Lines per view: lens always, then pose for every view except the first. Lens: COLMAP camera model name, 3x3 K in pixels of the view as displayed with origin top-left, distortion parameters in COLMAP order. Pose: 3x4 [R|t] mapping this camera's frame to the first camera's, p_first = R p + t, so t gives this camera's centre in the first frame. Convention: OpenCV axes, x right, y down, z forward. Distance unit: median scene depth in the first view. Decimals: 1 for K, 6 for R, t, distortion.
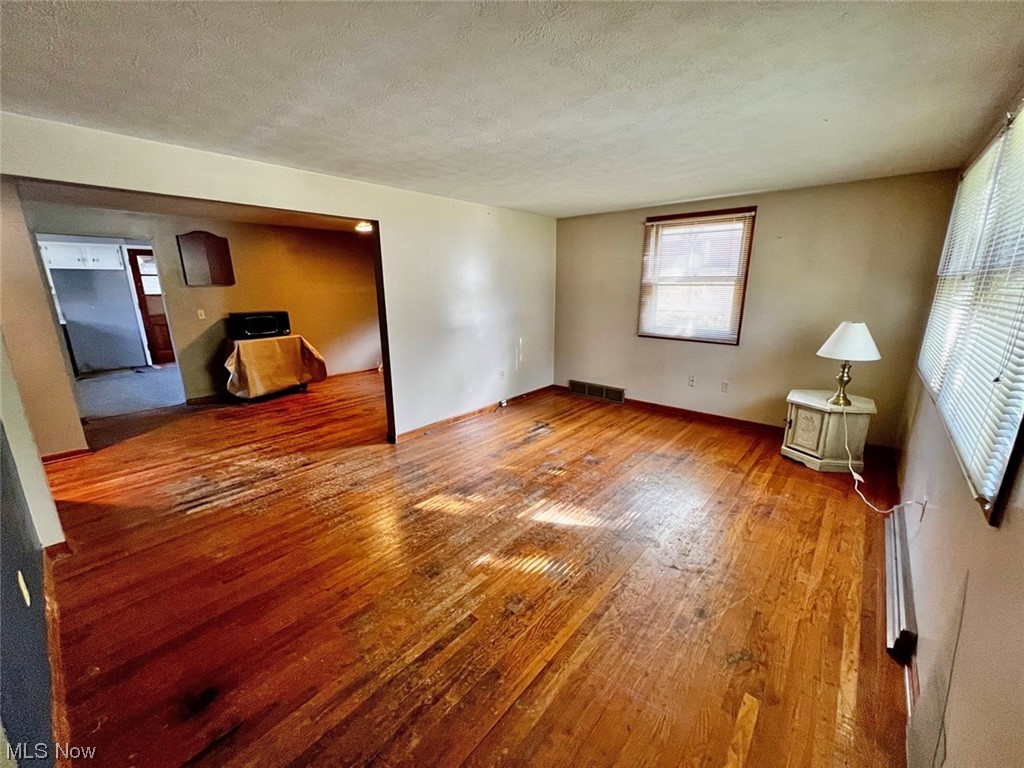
lens RADIAL K [[410.0, 0, 515.8], [0, 410.0, 386.0], [0, 0, 1]] dist [-0.002753, -0.000151]
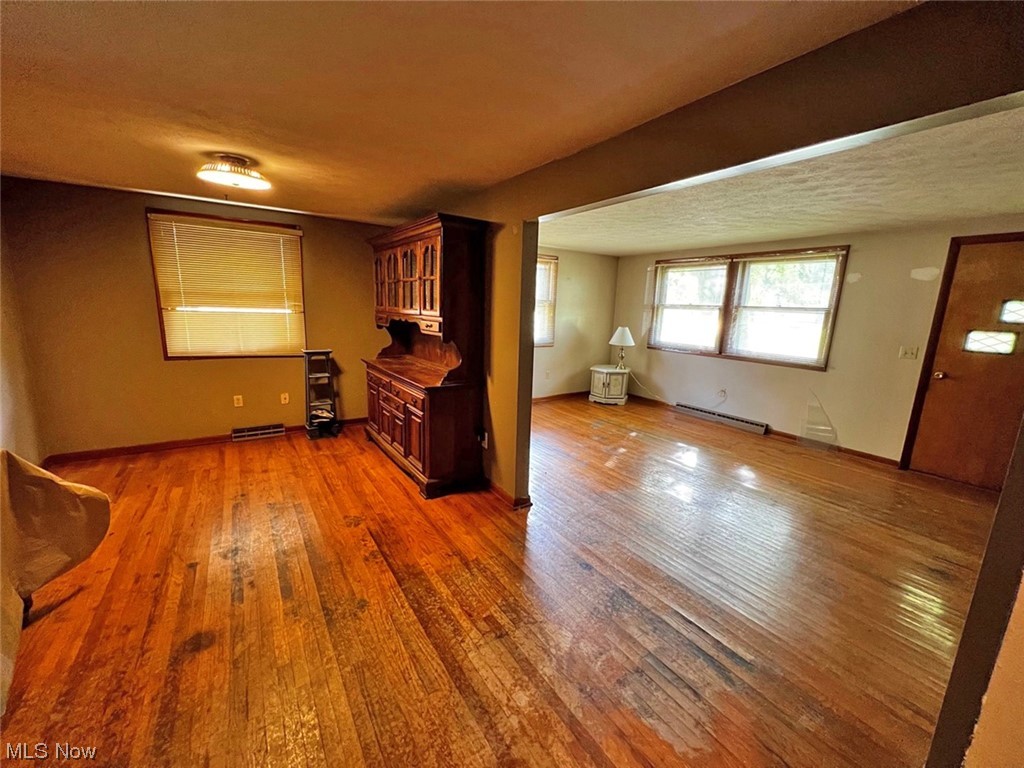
lens RADIAL K [[410.0, 0, 513.4], [0, 410.0, 384.3], [0, 0, 1]] dist [-0.002753, -0.000151]
pose [[0.269686, -0.173304, 0.947225, -1.149806], [0.199679, 0.972355, 0.121051, -0.211953], [-0.942018, 0.156495, 0.296836, 0.873251]]
